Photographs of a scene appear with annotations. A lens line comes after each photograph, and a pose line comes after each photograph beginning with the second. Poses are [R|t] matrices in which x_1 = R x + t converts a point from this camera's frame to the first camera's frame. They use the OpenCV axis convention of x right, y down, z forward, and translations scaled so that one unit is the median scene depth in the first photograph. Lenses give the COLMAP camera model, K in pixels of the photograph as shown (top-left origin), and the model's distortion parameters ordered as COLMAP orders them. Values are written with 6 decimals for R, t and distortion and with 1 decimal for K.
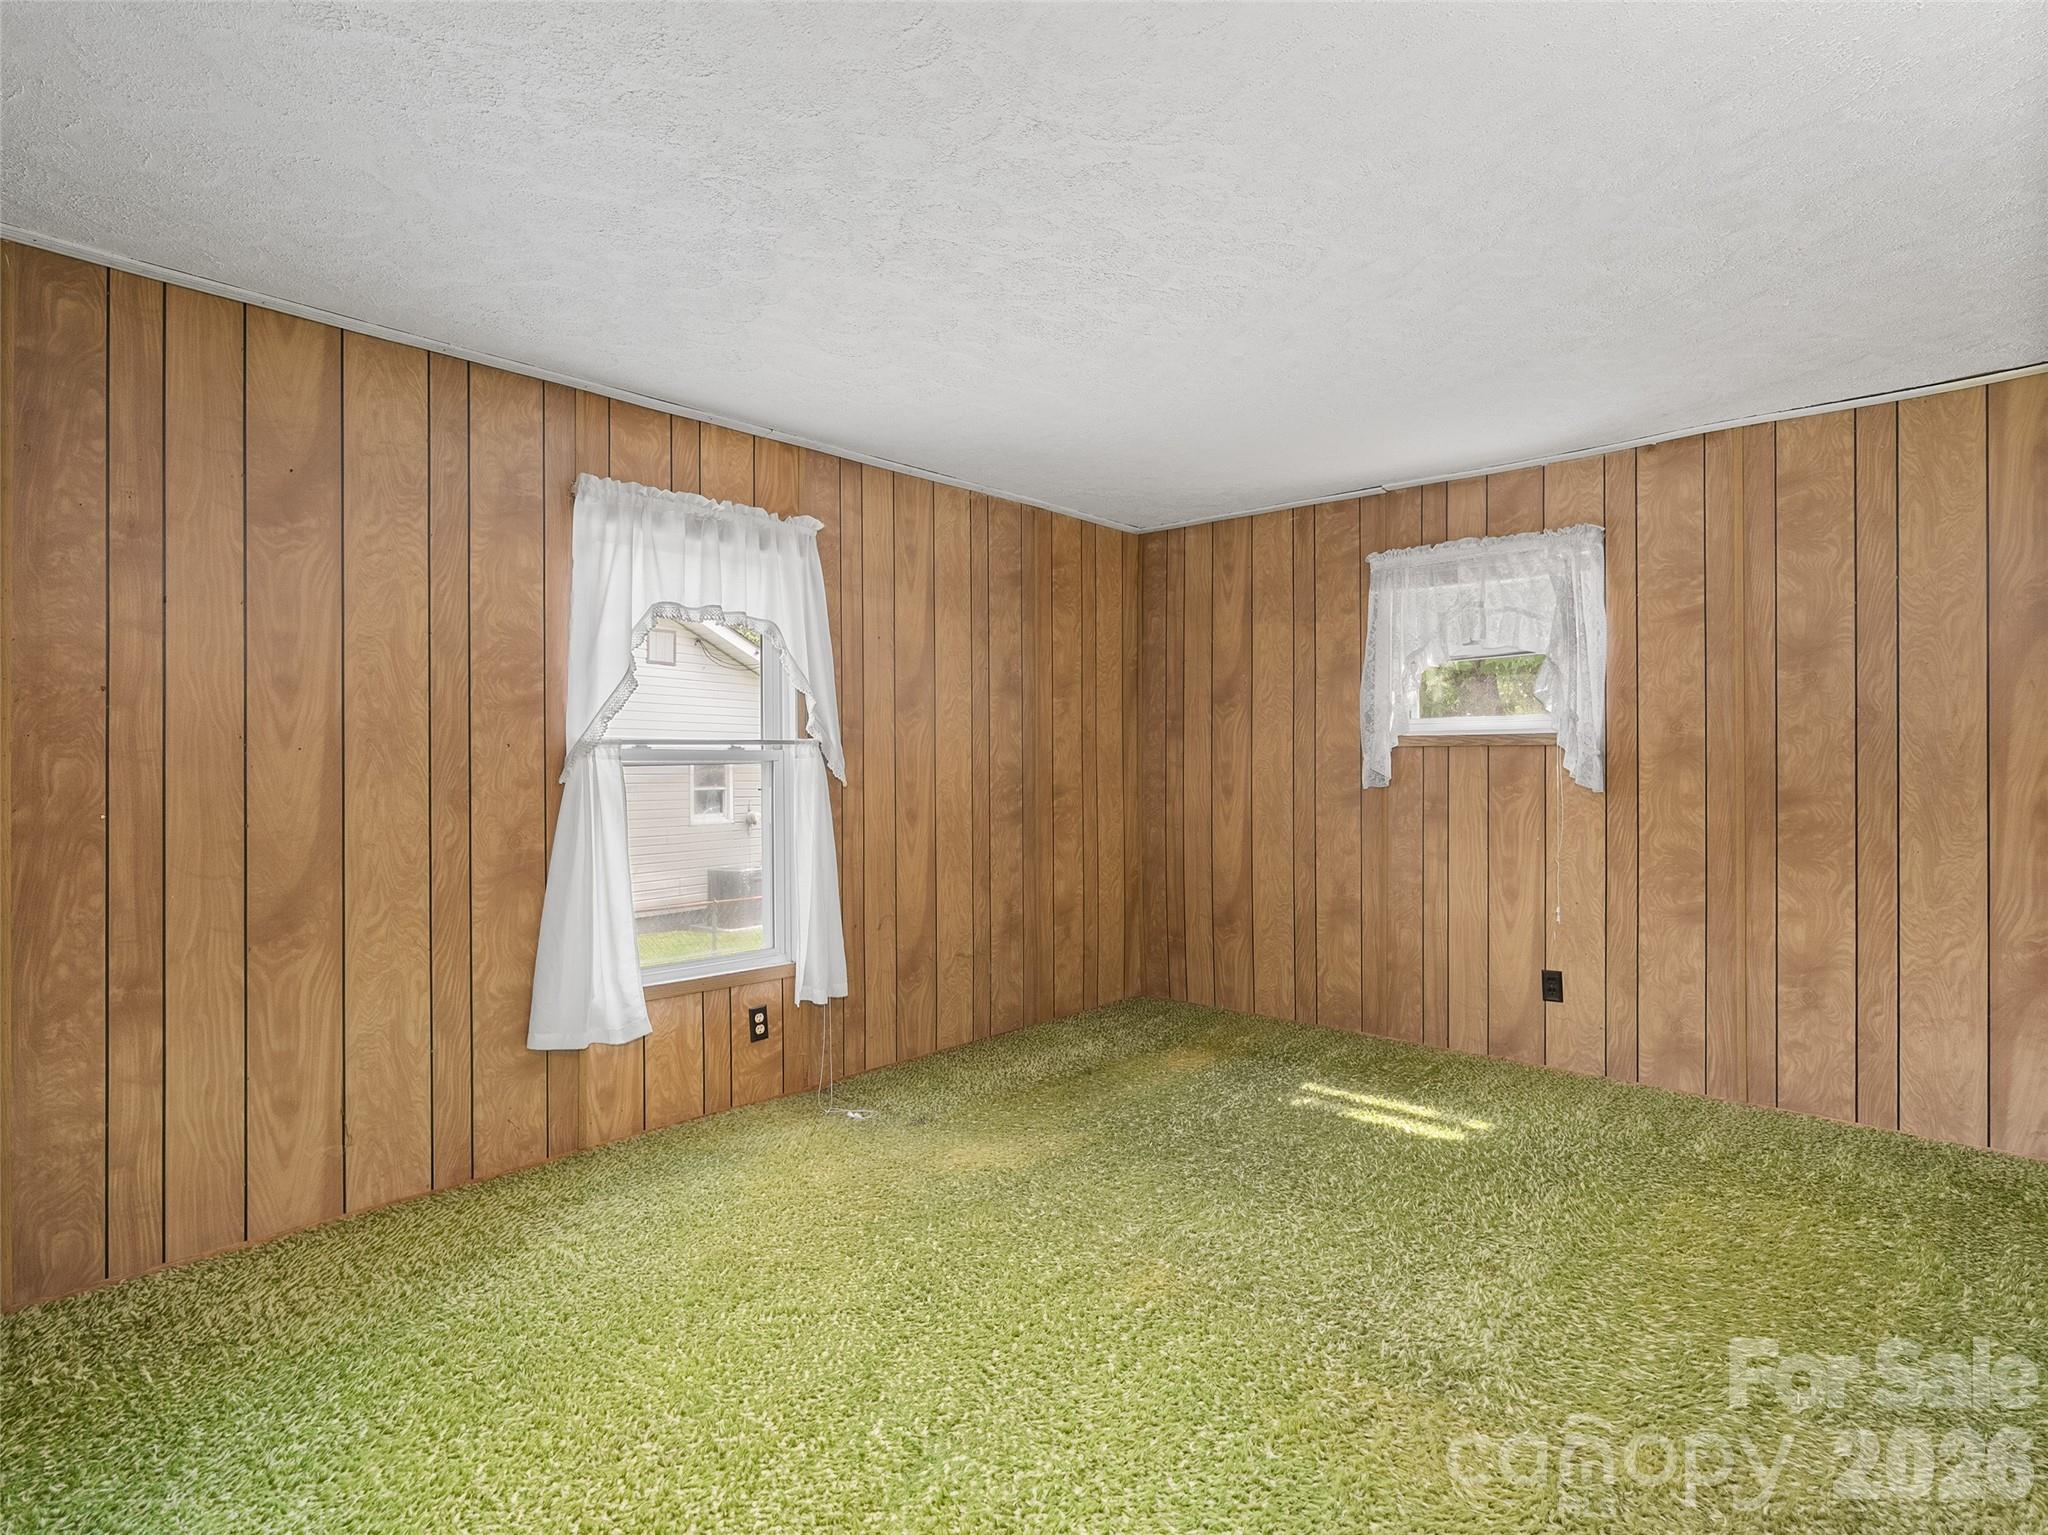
lens RADIAL K [[1036.7, 0, 1023.3], [0, 1036.7, 764.9], [0, 0, 1]] dist [-0.010292, 0.002886]
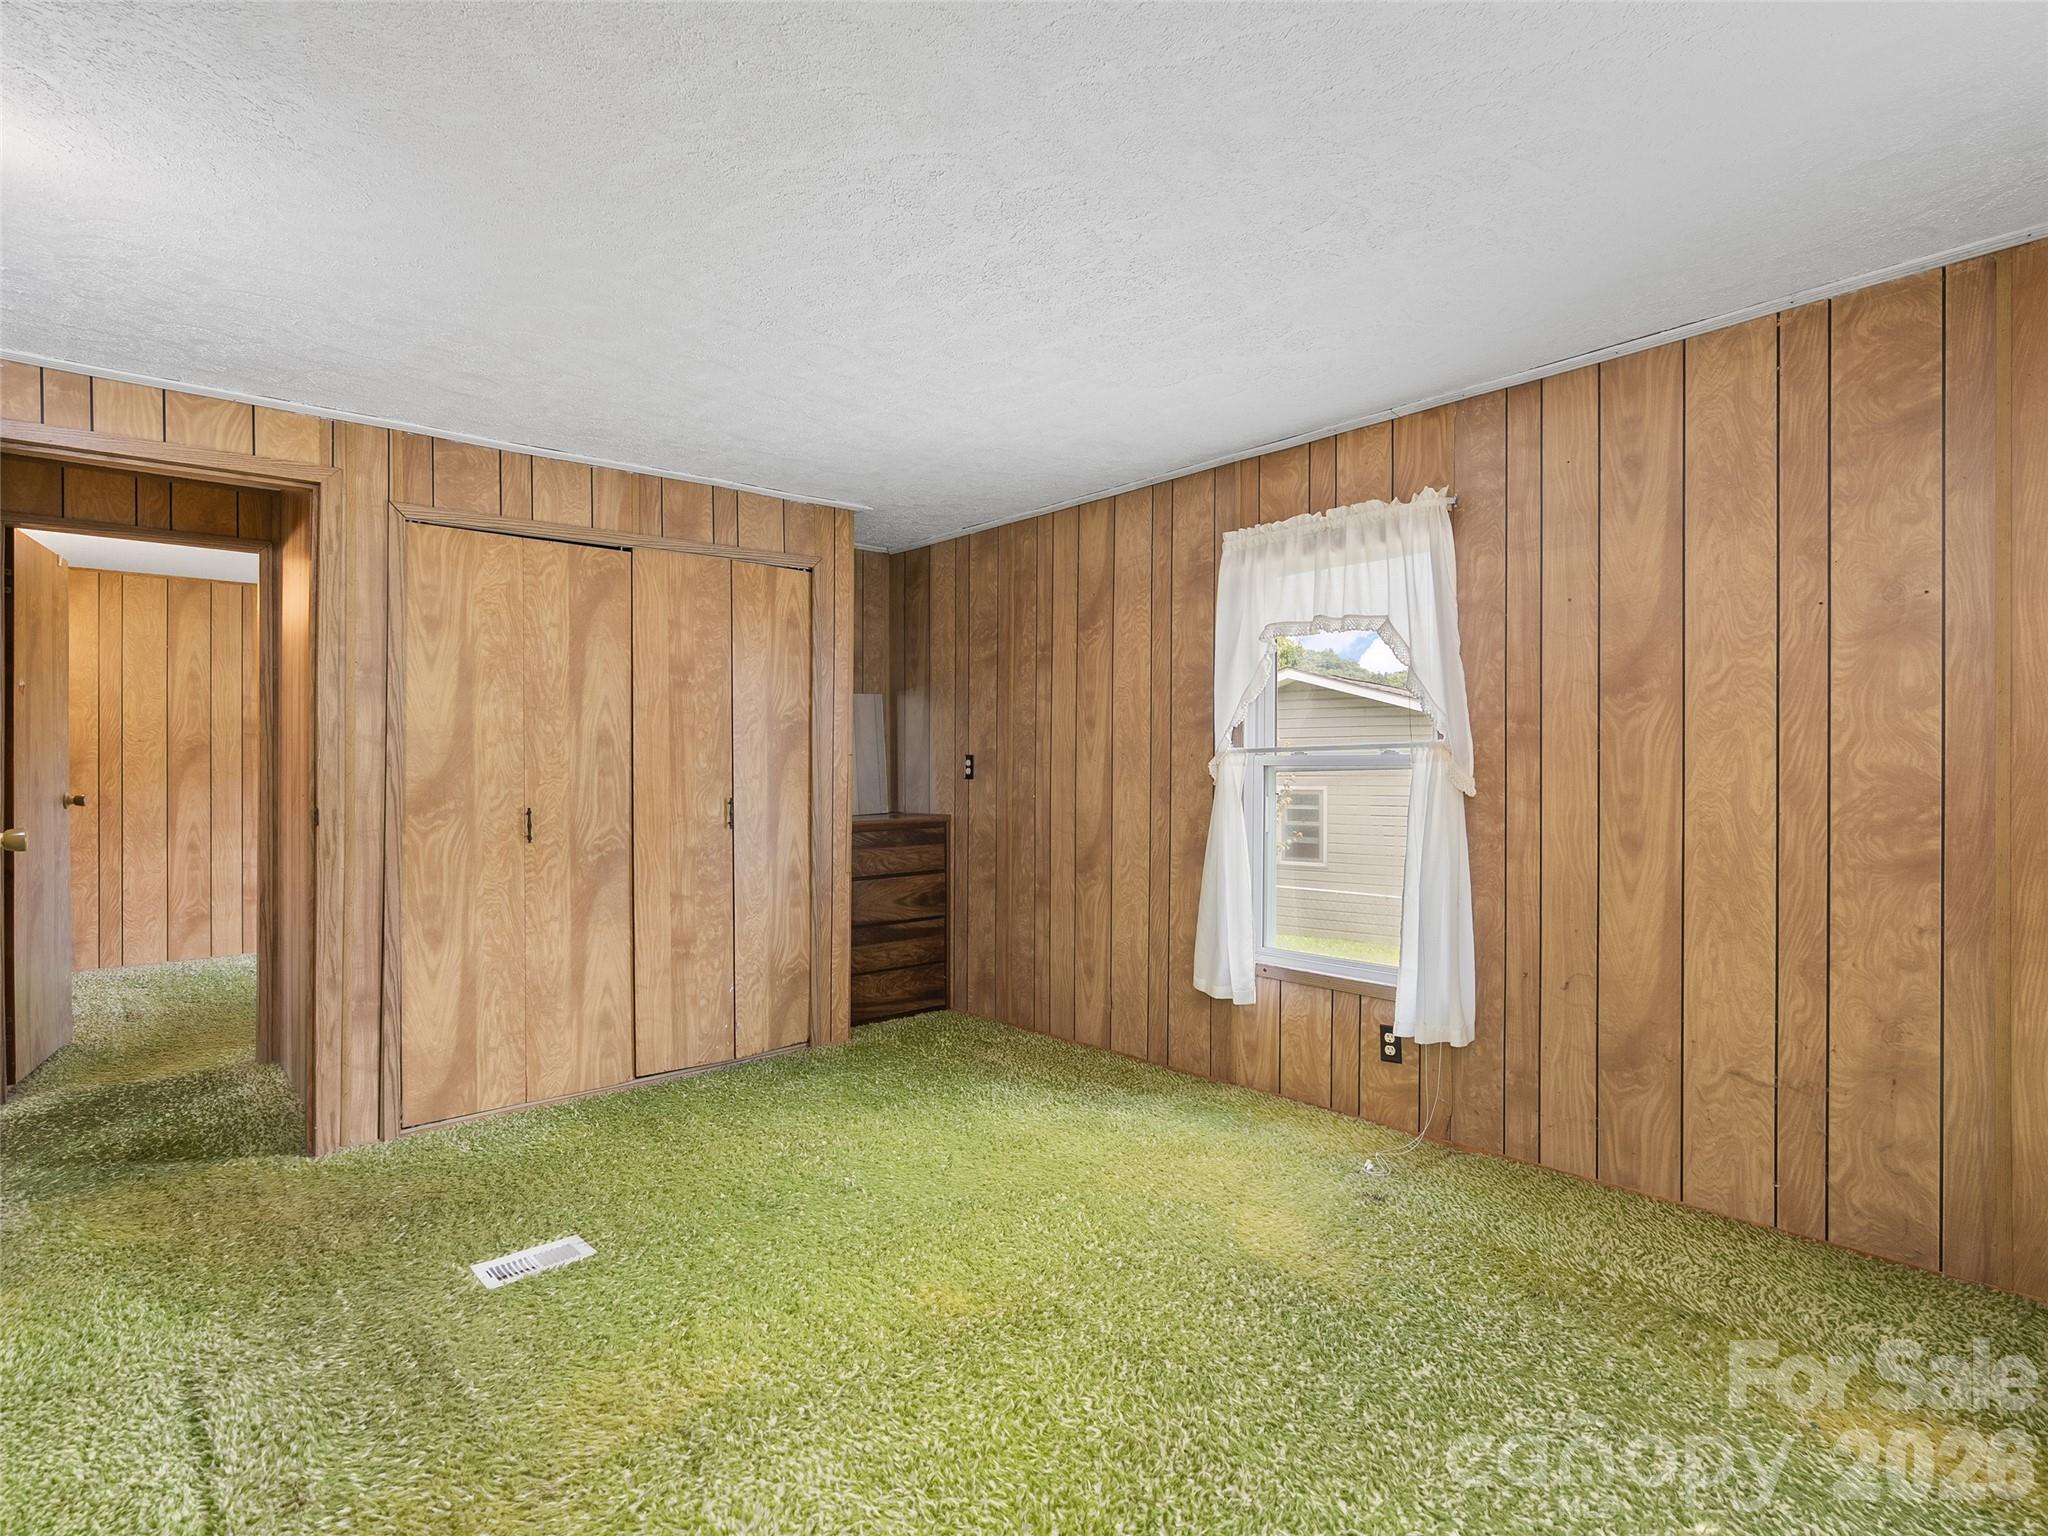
lens RADIAL K [[1036.7, 0, 1022.0], [0, 1036.7, 776.7], [0, 0, 1]] dist [-0.010292, 0.002886]
pose [[-0.086027, 0.009213, -0.996250, 0.742157], [0.002412, 0.999956, 0.009040, -0.003281], [0.996290, -0.001625, -0.086045, 0.779577]]
